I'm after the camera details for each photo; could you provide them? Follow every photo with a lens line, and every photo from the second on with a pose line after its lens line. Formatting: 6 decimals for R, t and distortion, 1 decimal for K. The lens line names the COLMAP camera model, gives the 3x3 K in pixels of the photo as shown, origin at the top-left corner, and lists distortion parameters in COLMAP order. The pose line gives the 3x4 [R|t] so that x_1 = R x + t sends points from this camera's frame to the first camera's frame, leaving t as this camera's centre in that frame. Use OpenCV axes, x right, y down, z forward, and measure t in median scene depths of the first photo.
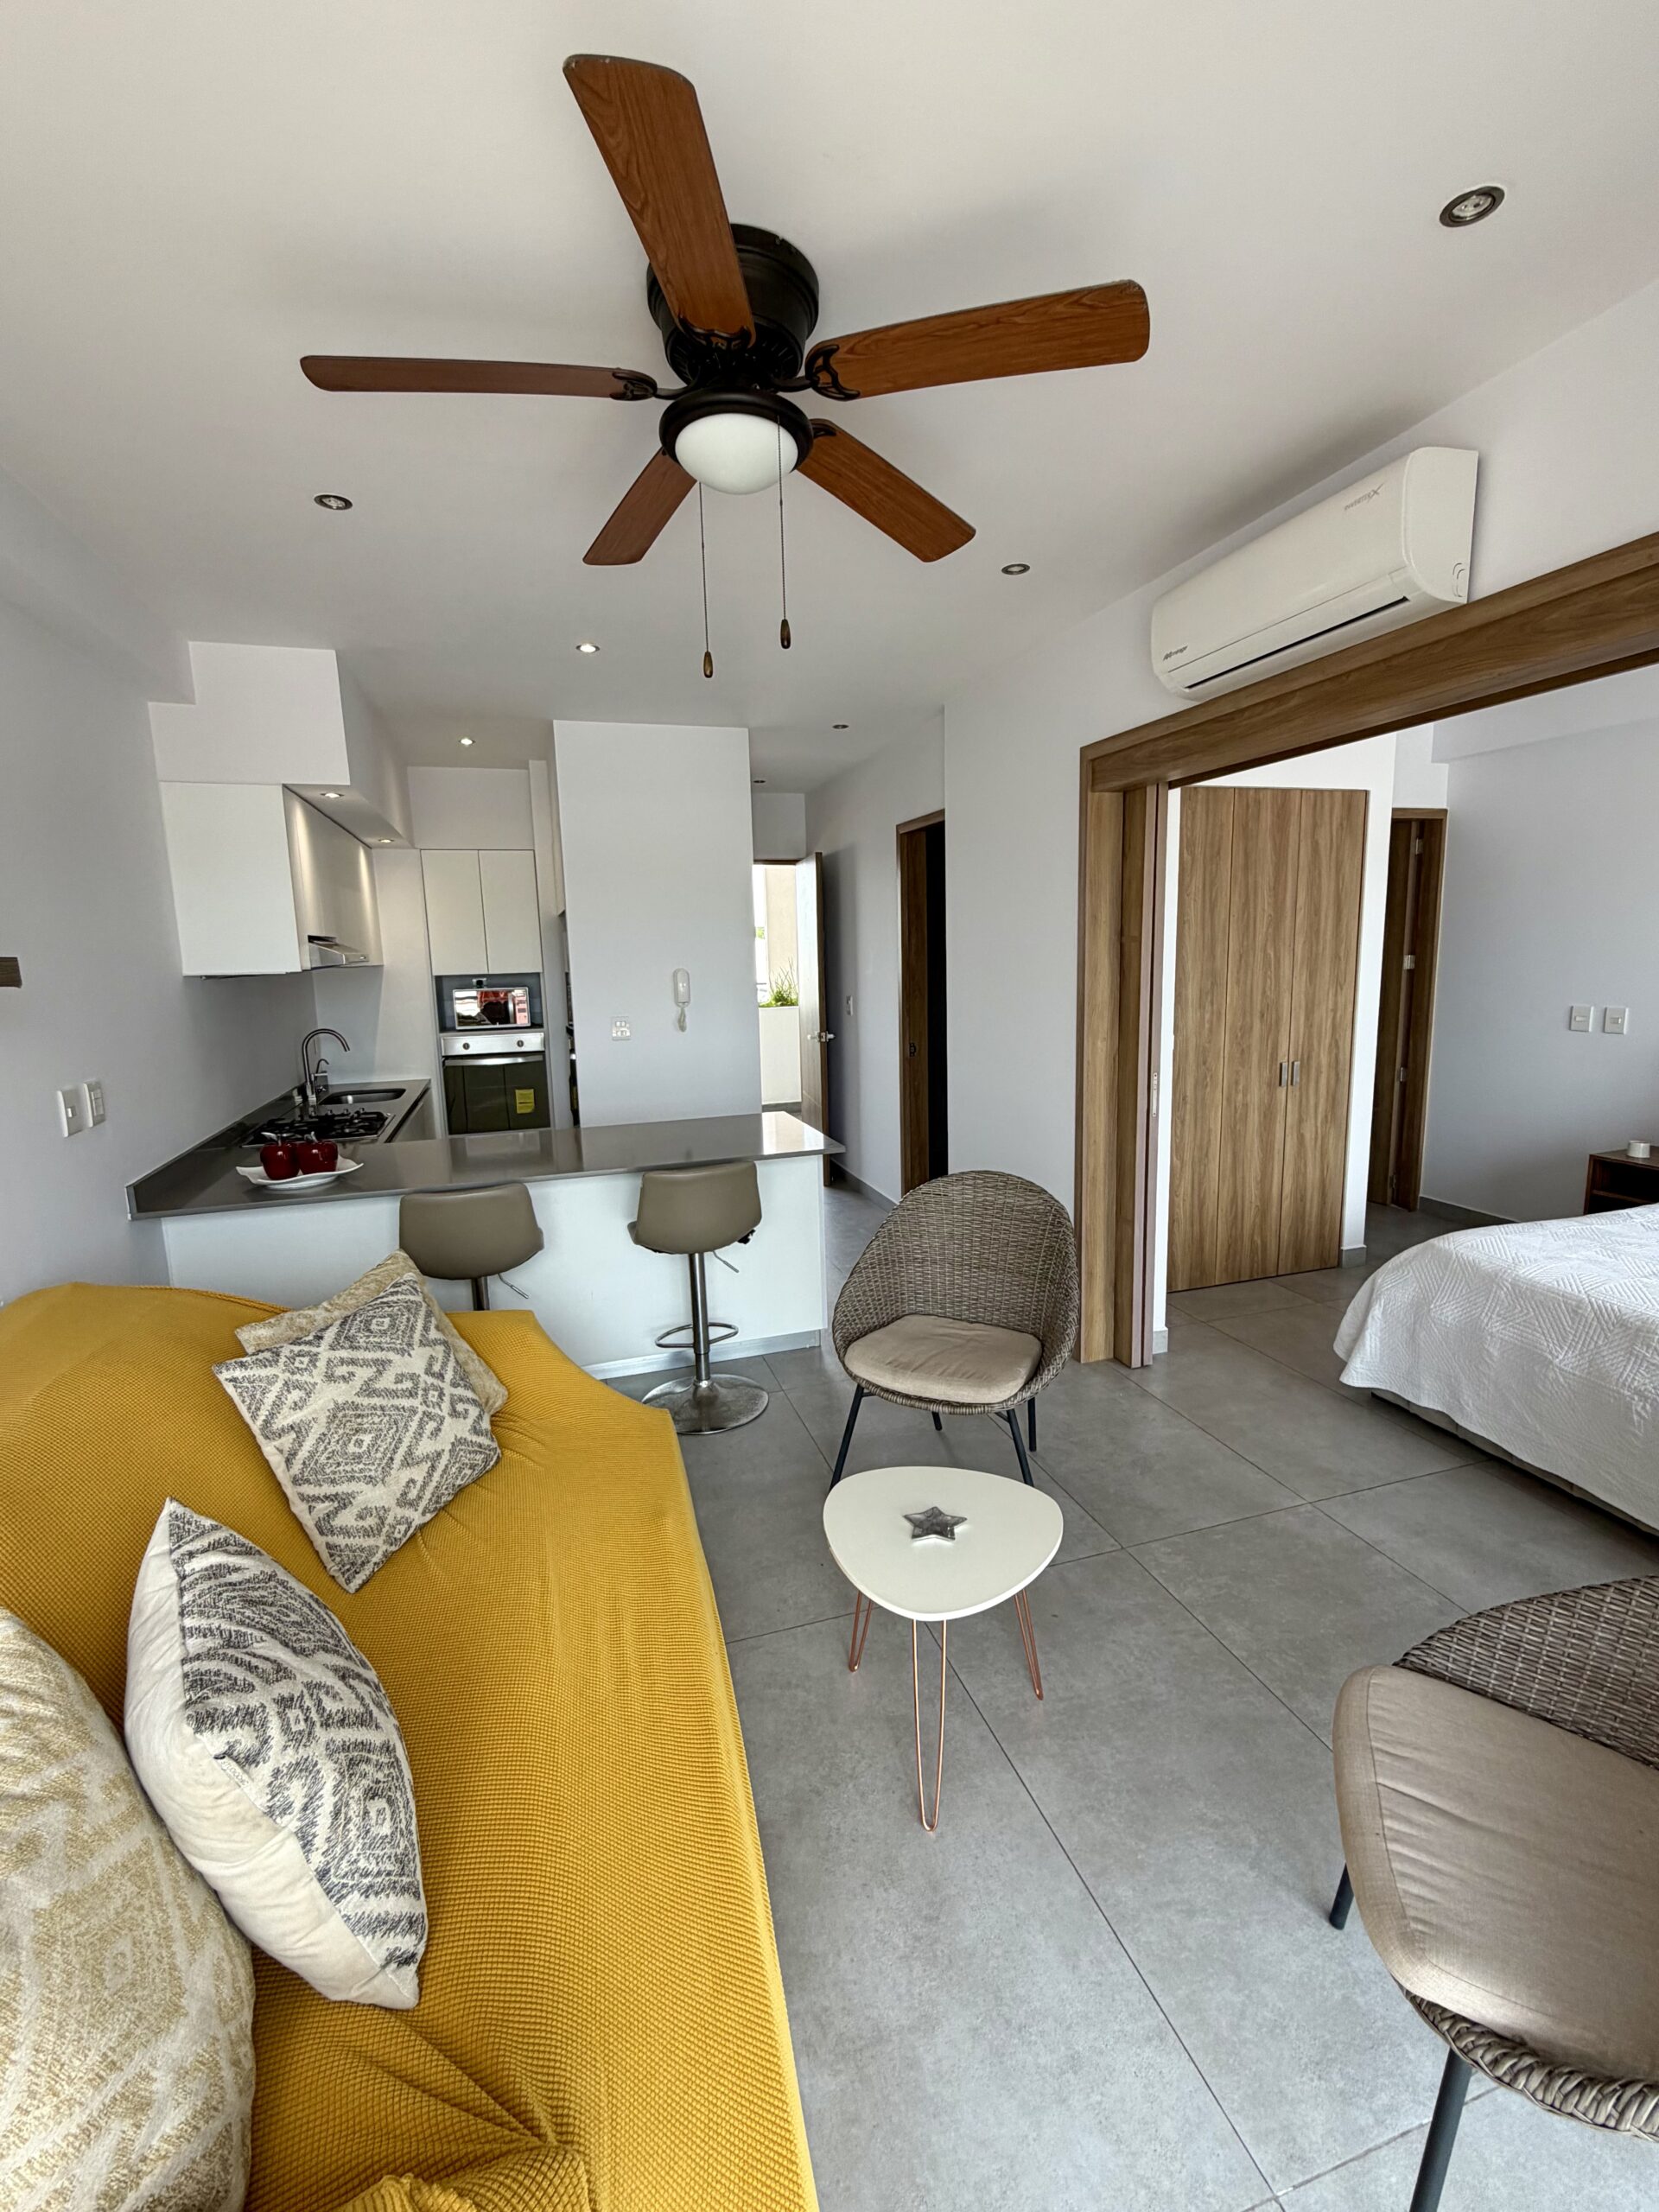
lens RADIAL K [[966.2, 0, 829.5], [0, 966.2, 1106.0], [0, 0, 1]] dist [-0.002125, -0.000096]
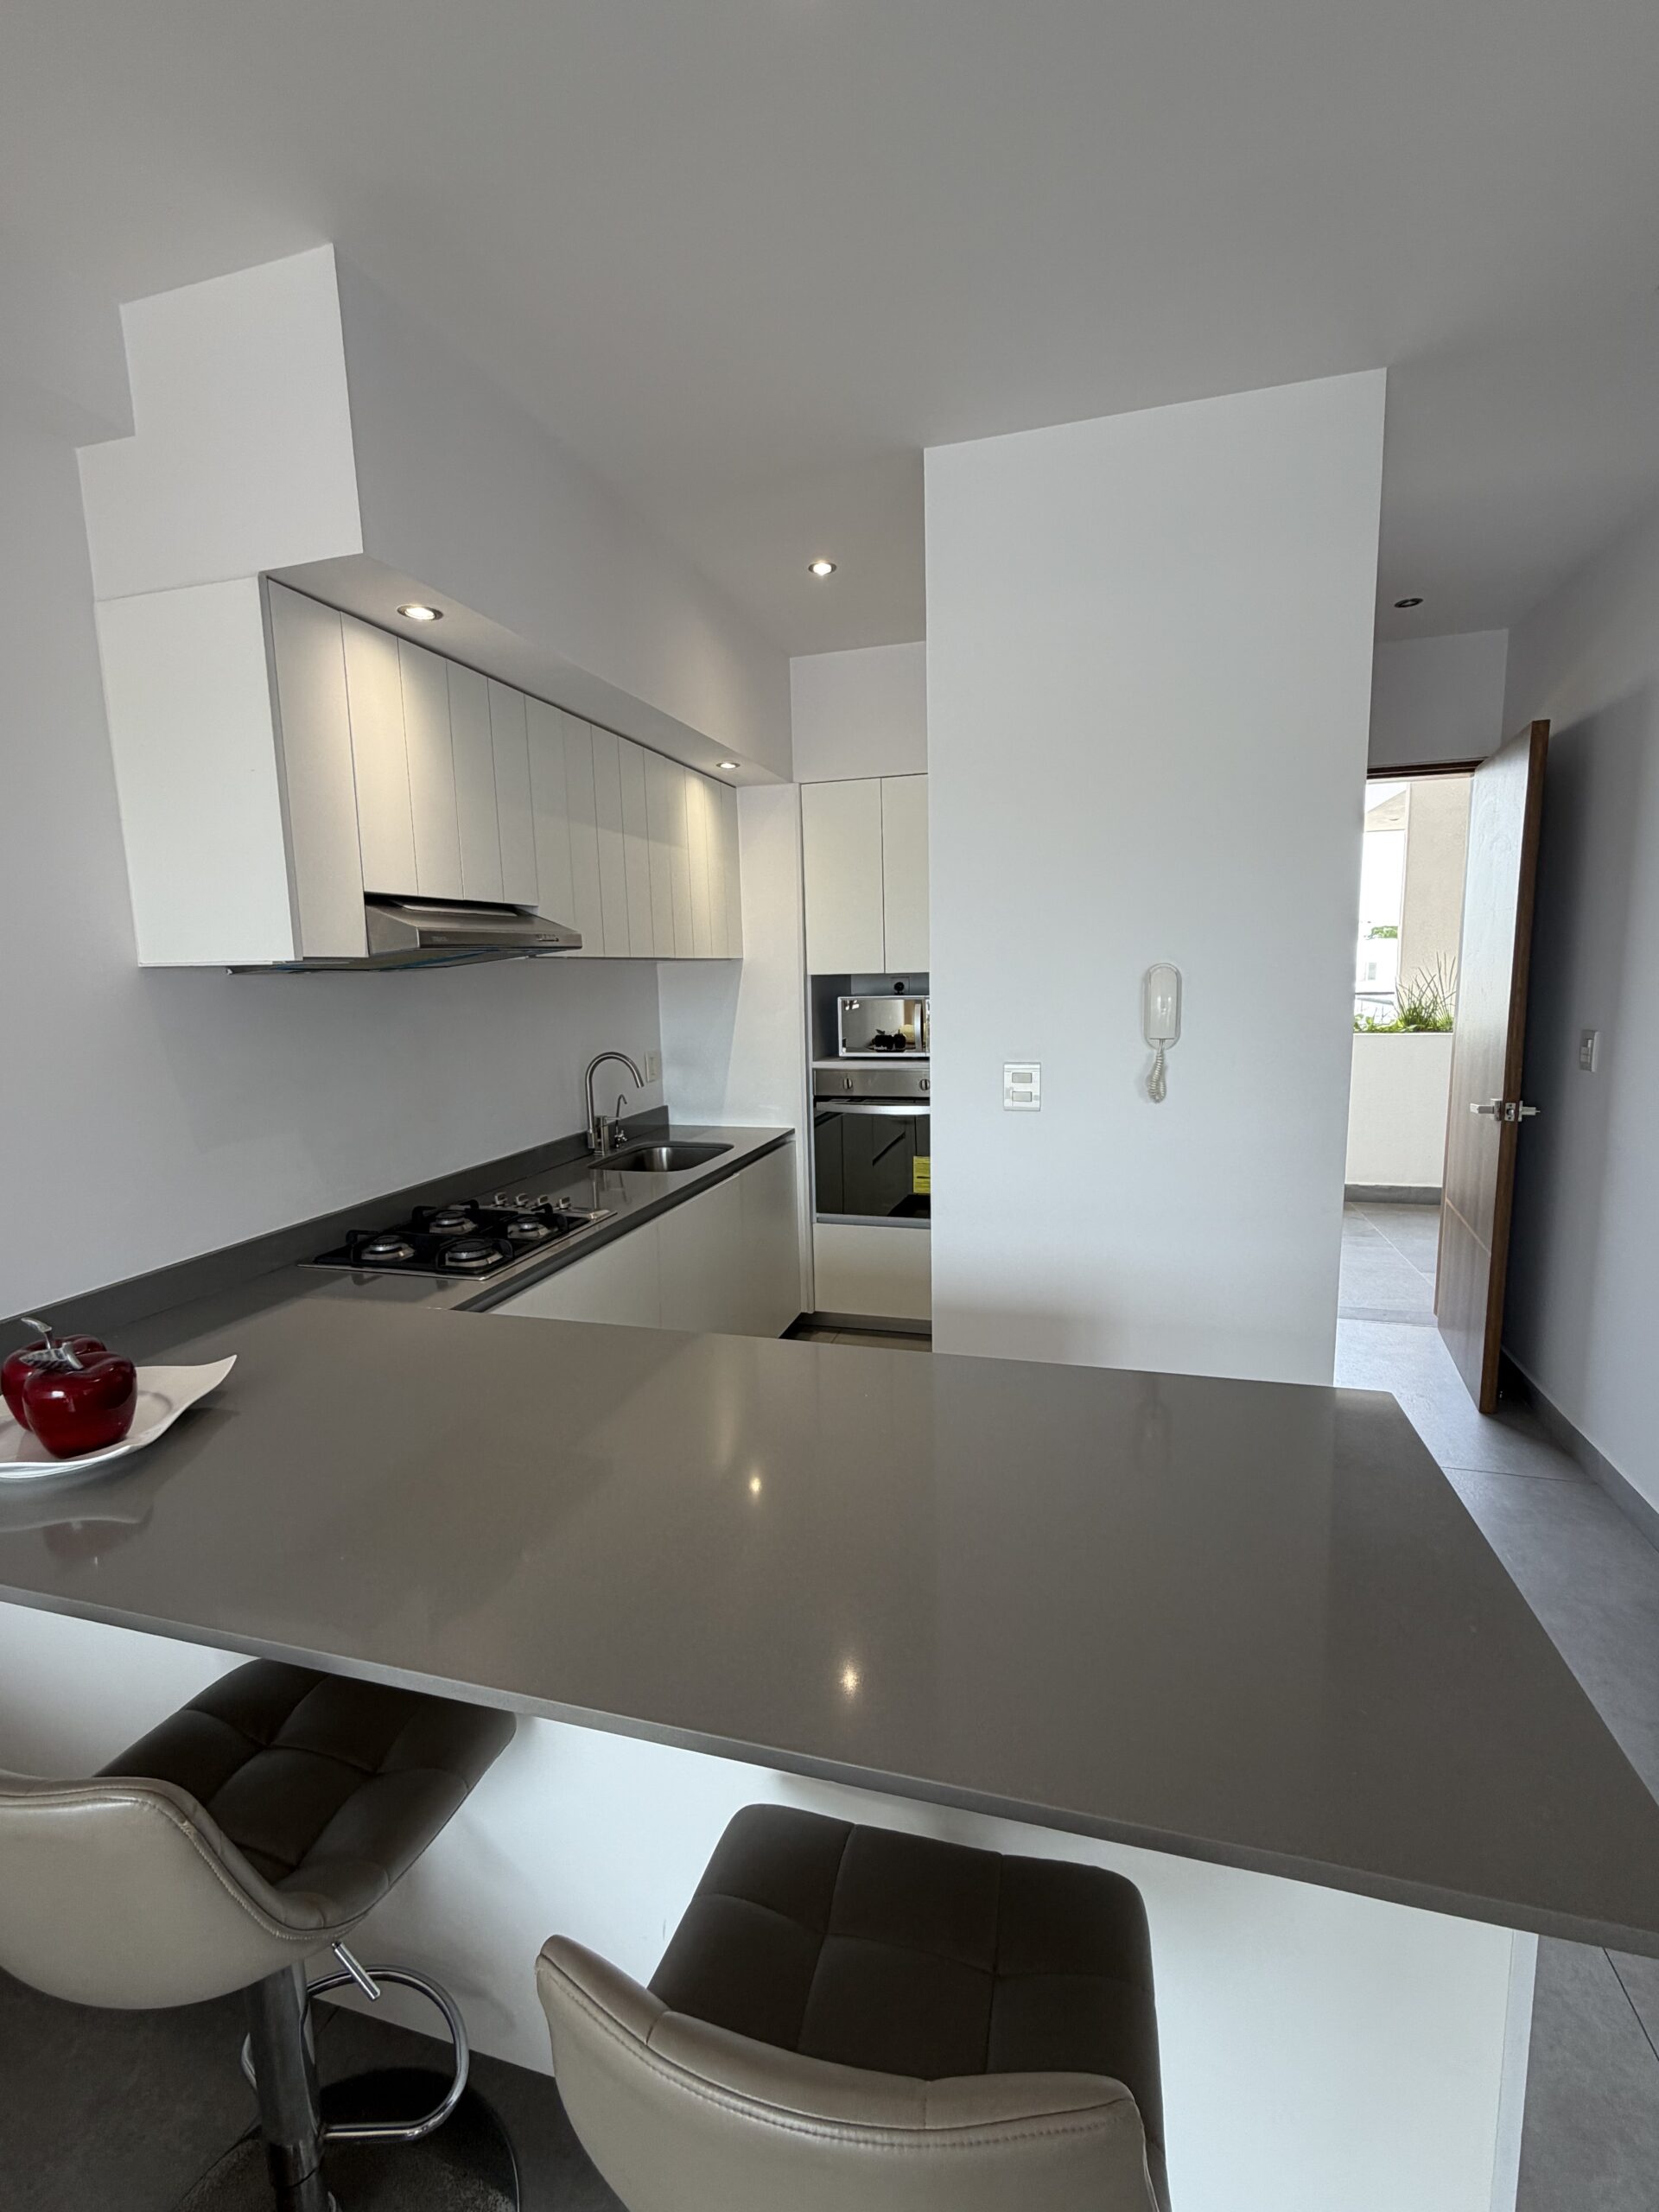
lens RADIAL K [[966.2, 0, 829.5], [0, 966.2, 1106.0], [0, 0, 1]] dist [-0.002125, -0.000096]
pose [[0.828263, 0.084209, -0.553975, -0.069725], [-0.086707, 0.995996, 0.021761, -0.183962], [0.553590, 0.030010, 0.832249, 1.370662]]
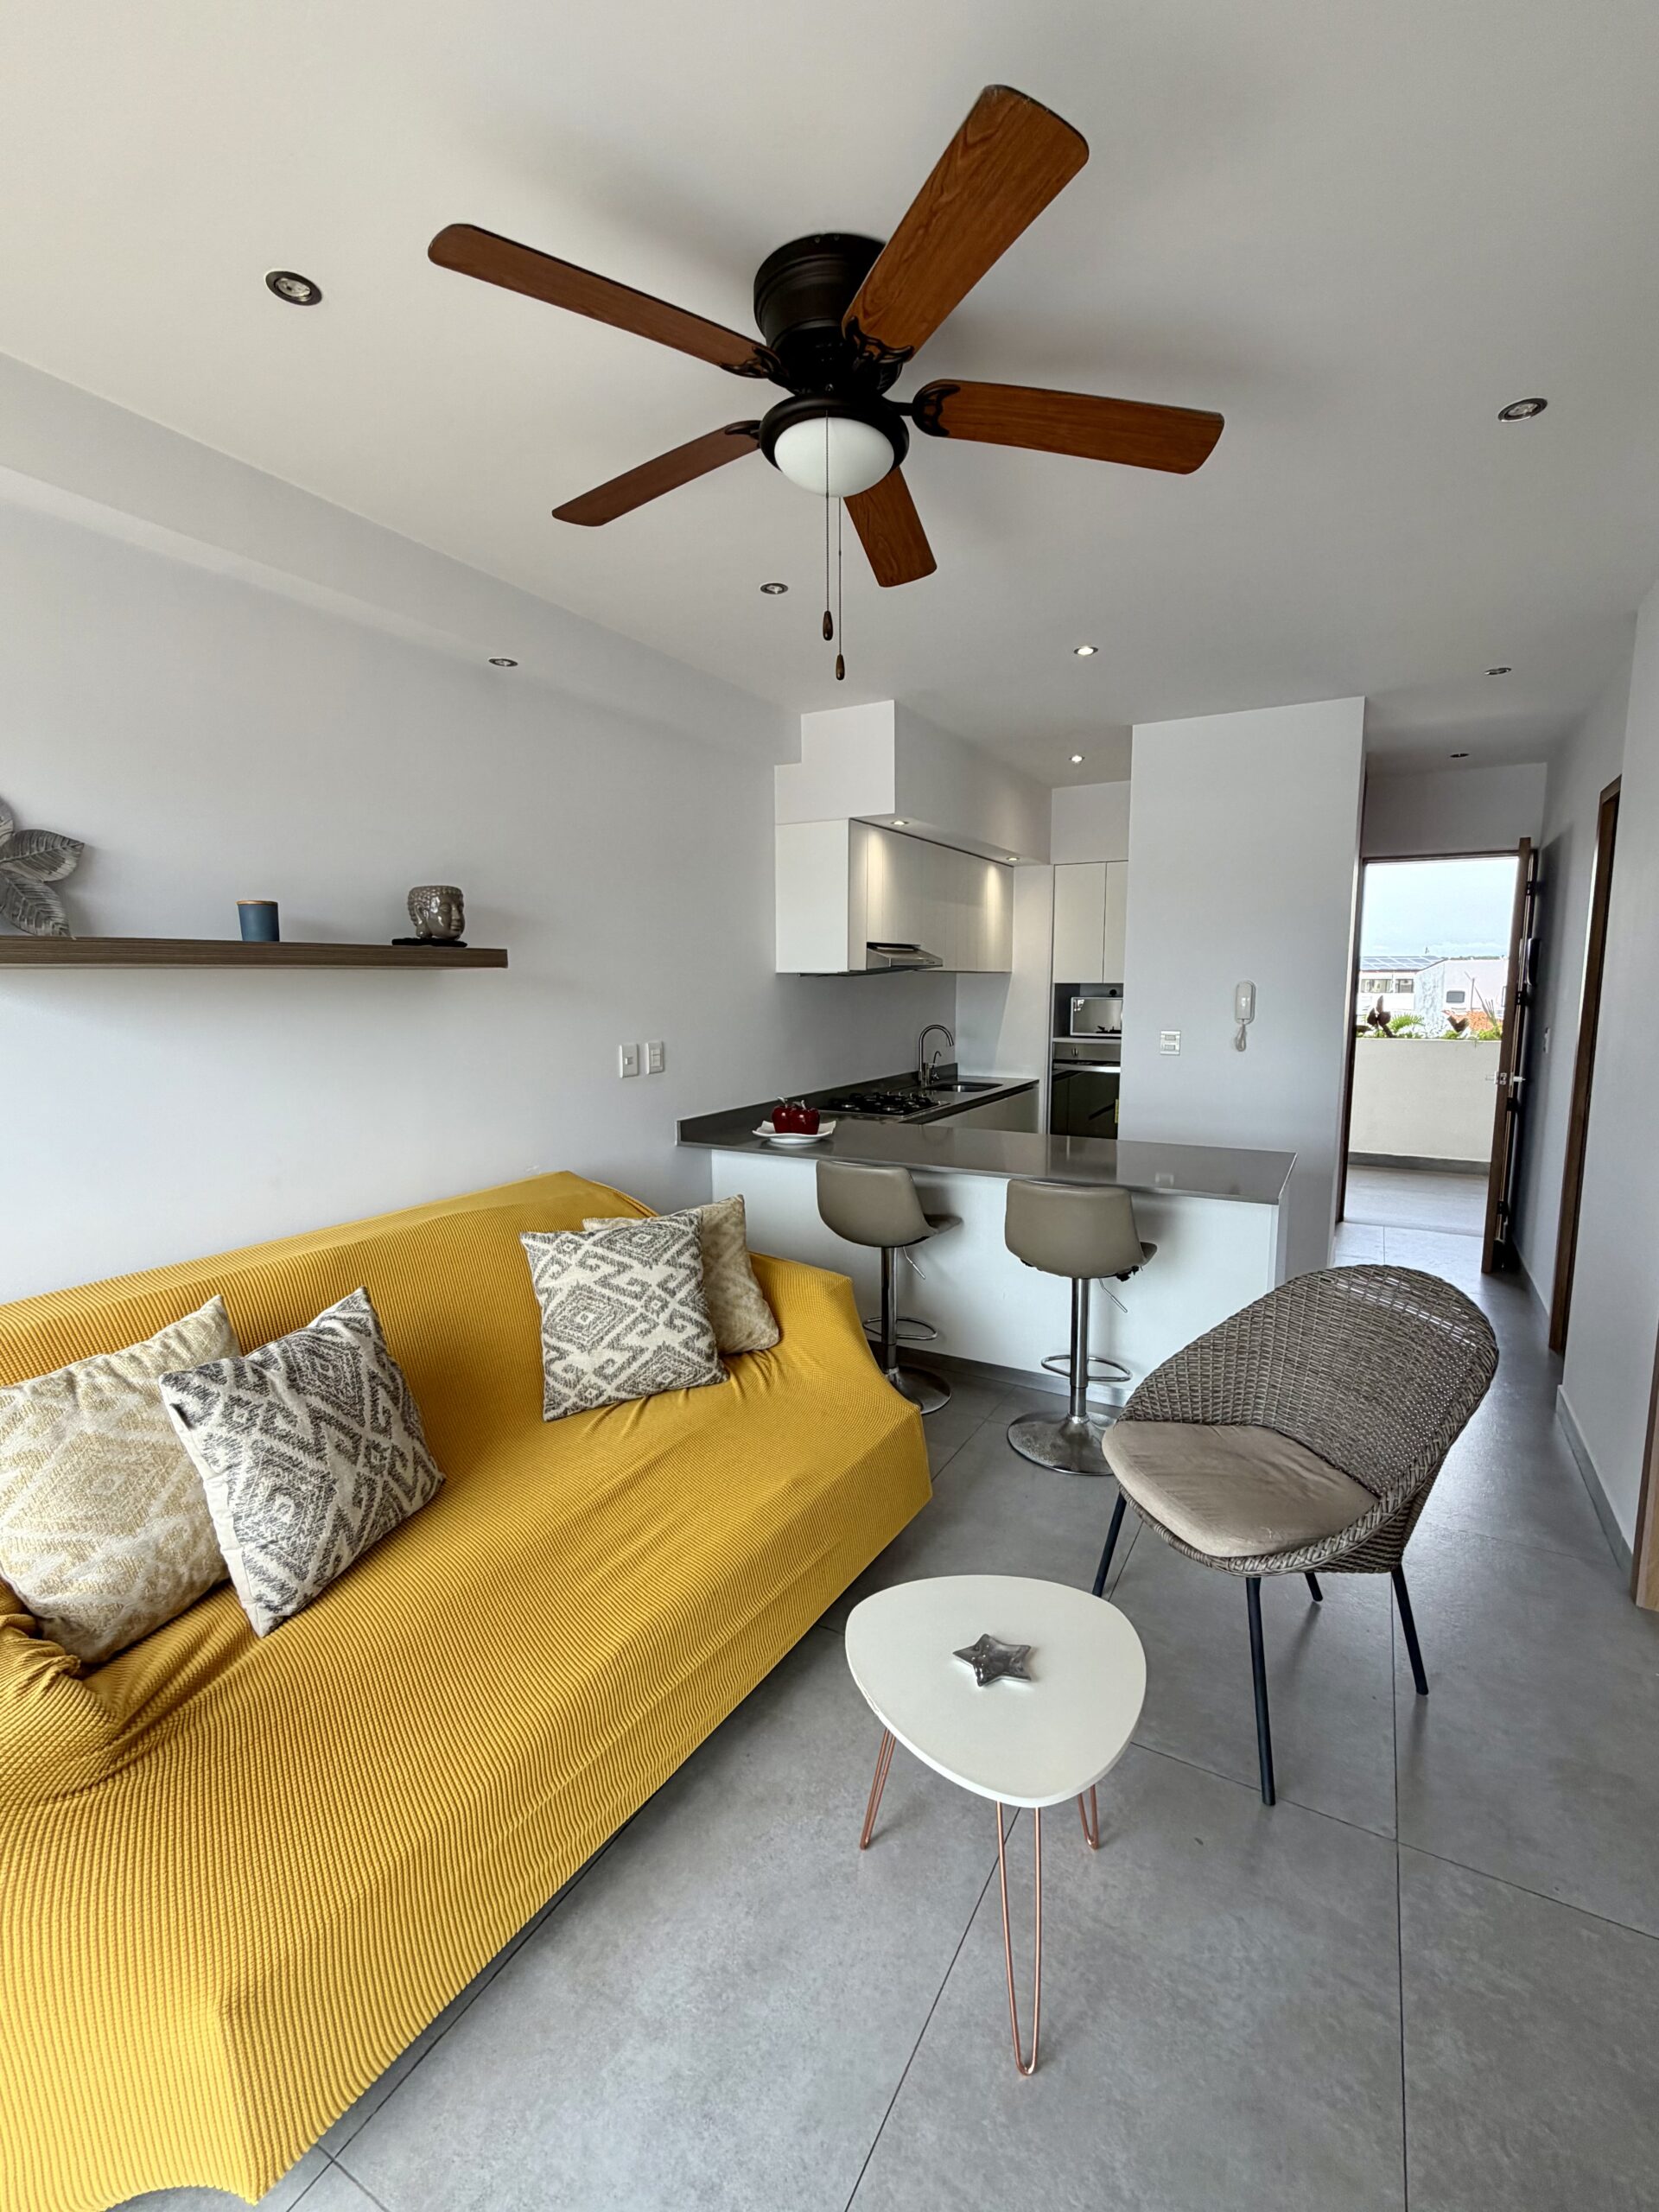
lens RADIAL K [[966.2, 0, 829.5], [0, 966.2, 1106.0], [0, 0, 1]] dist [-0.002125, -0.000096]
pose [[0.679929, 0.119608, -0.723457, 0.620260], [-0.132284, 0.990428, 0.039422, -0.031412], [0.721247, 0.068898, 0.689243, 0.293748]]
